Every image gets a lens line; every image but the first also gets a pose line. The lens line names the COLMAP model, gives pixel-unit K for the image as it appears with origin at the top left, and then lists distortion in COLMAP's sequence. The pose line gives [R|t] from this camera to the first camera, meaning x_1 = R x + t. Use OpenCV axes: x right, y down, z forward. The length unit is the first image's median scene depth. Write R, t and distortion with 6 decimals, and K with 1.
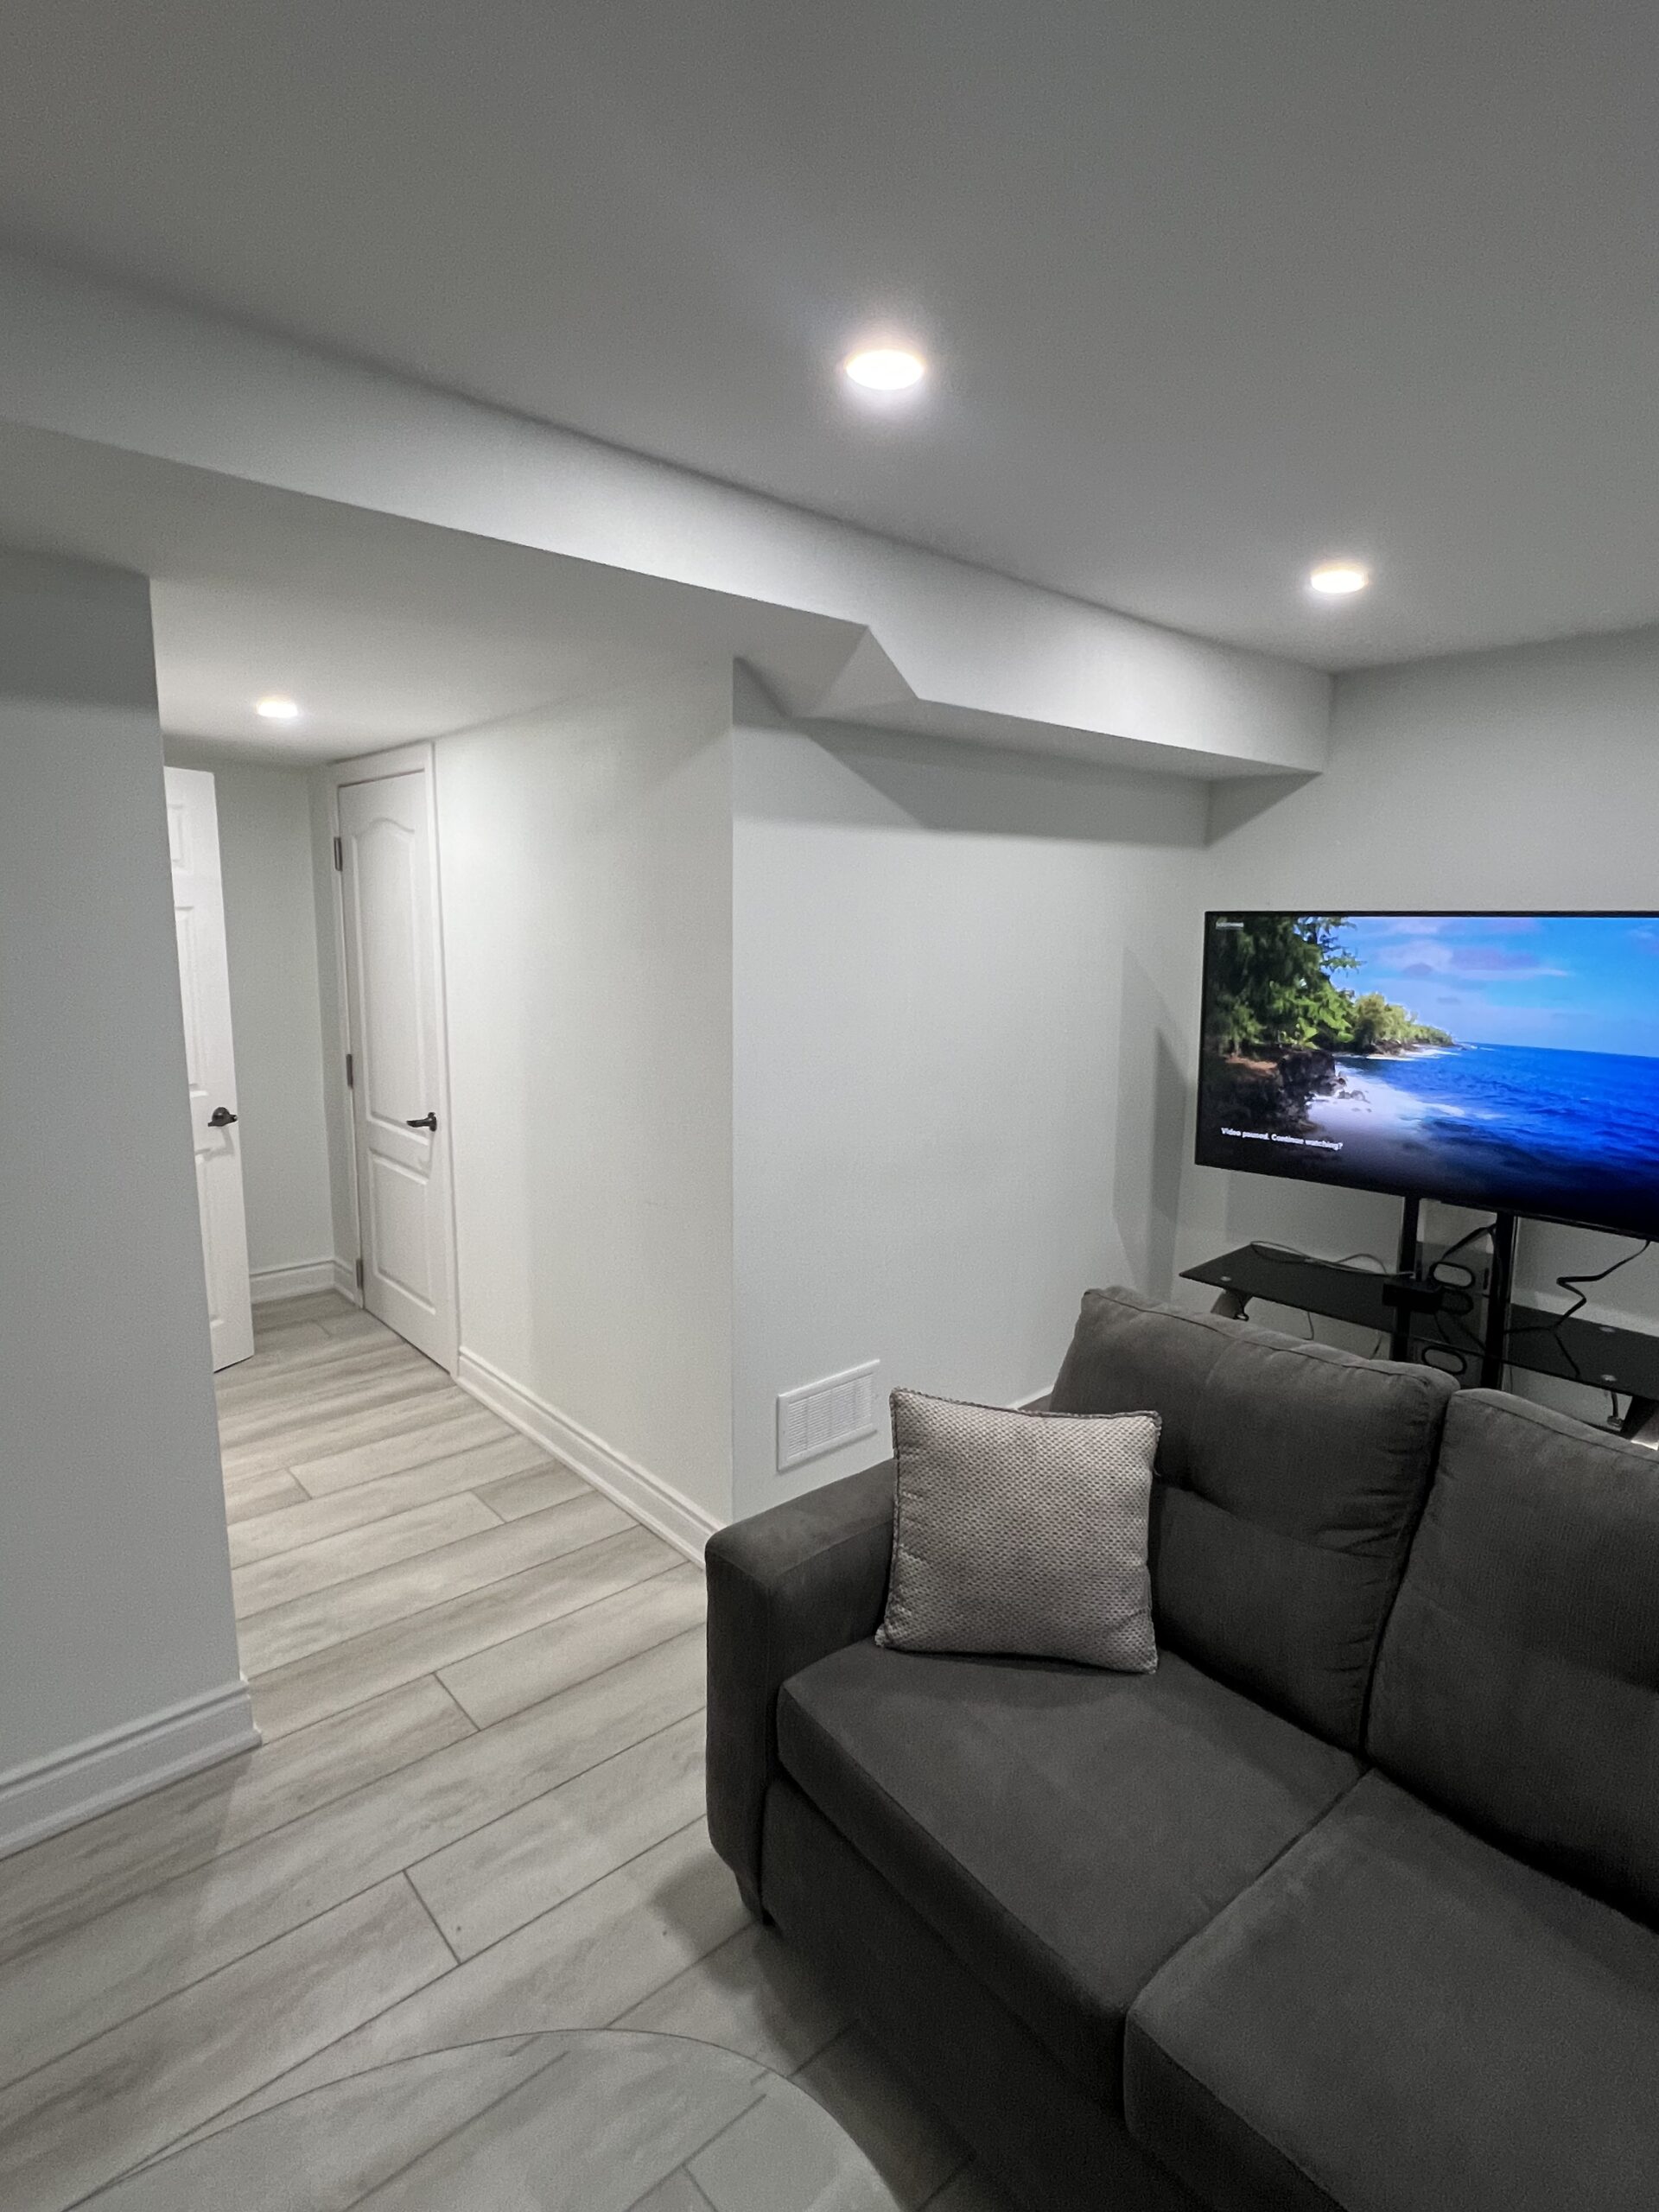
lens RADIAL K [[1149.4, 0, 833.7], [0, 1149.4, 1102.3], [0, 0, 1]] dist [-0.003189, 0.001390]
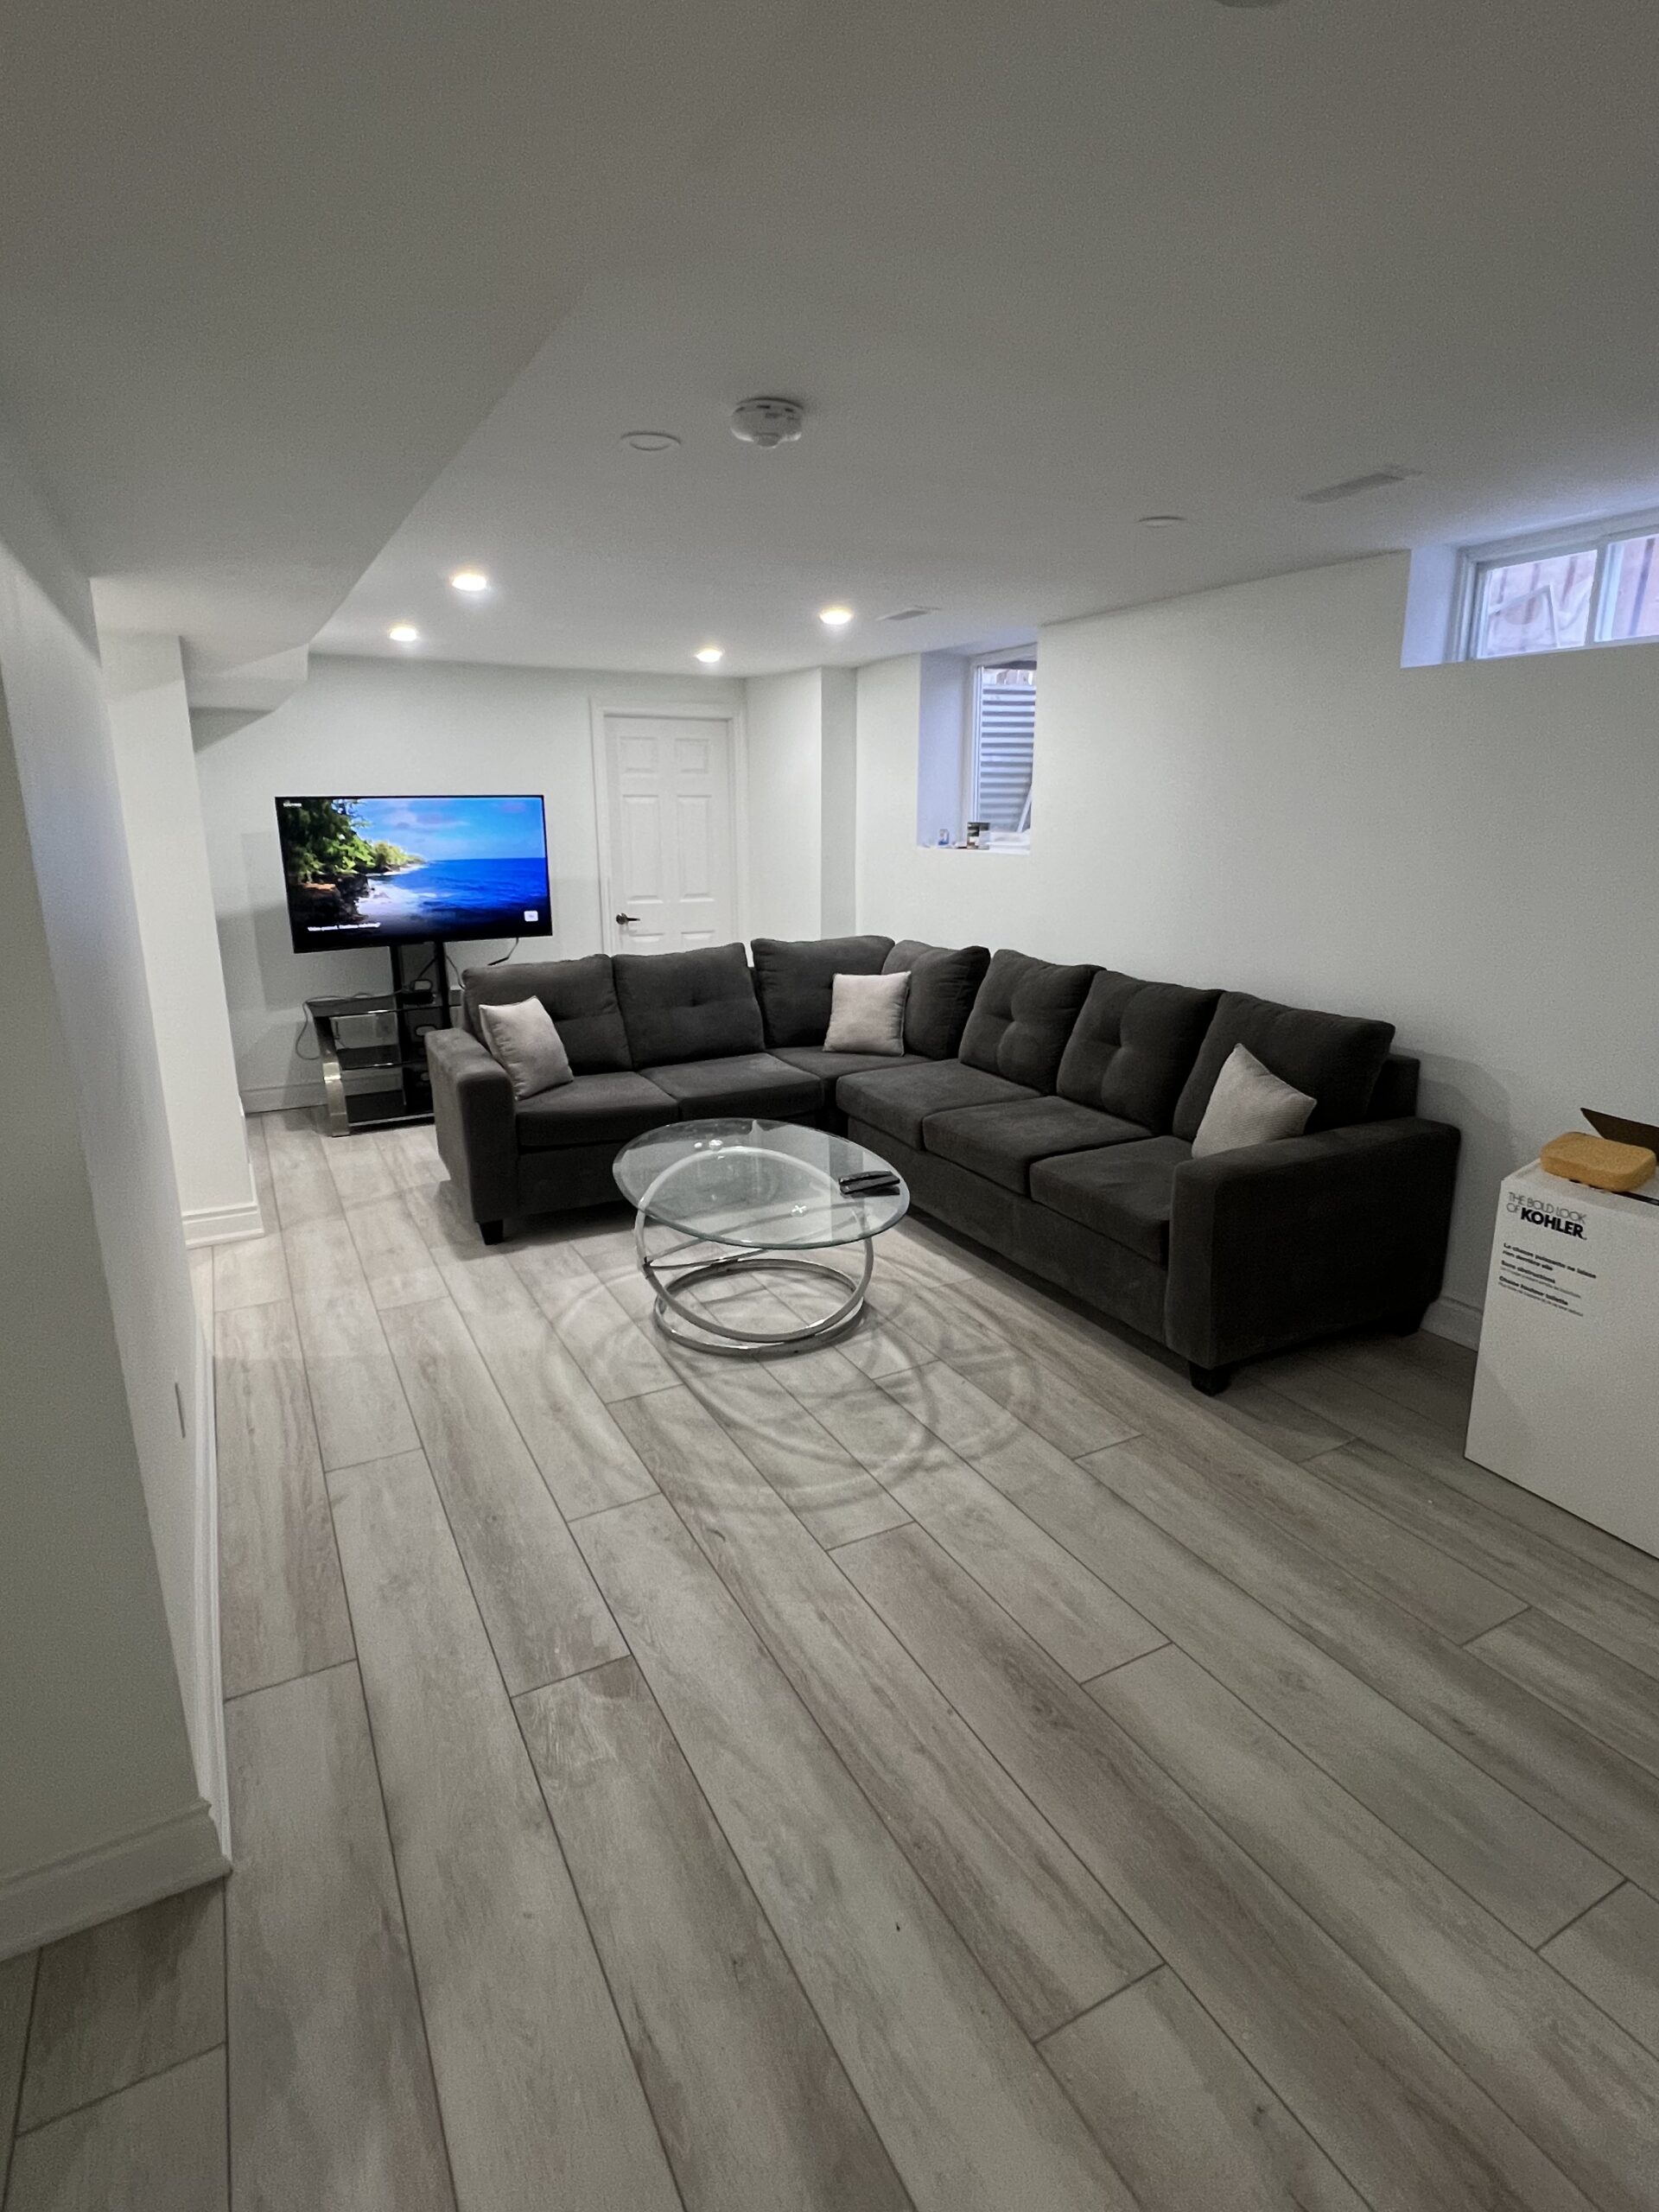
lens RADIAL K [[1149.4, 0, 831.1], [0, 1149.4, 1100.7], [0, 0, 1]] dist [-0.003189, 0.001390]
pose [[0.236554, -0.258594, 0.936574, -1.202993], [0.165666, 0.960552, 0.223371, 0.018050], [-0.957391, 0.102319, 0.270063, -0.177315]]
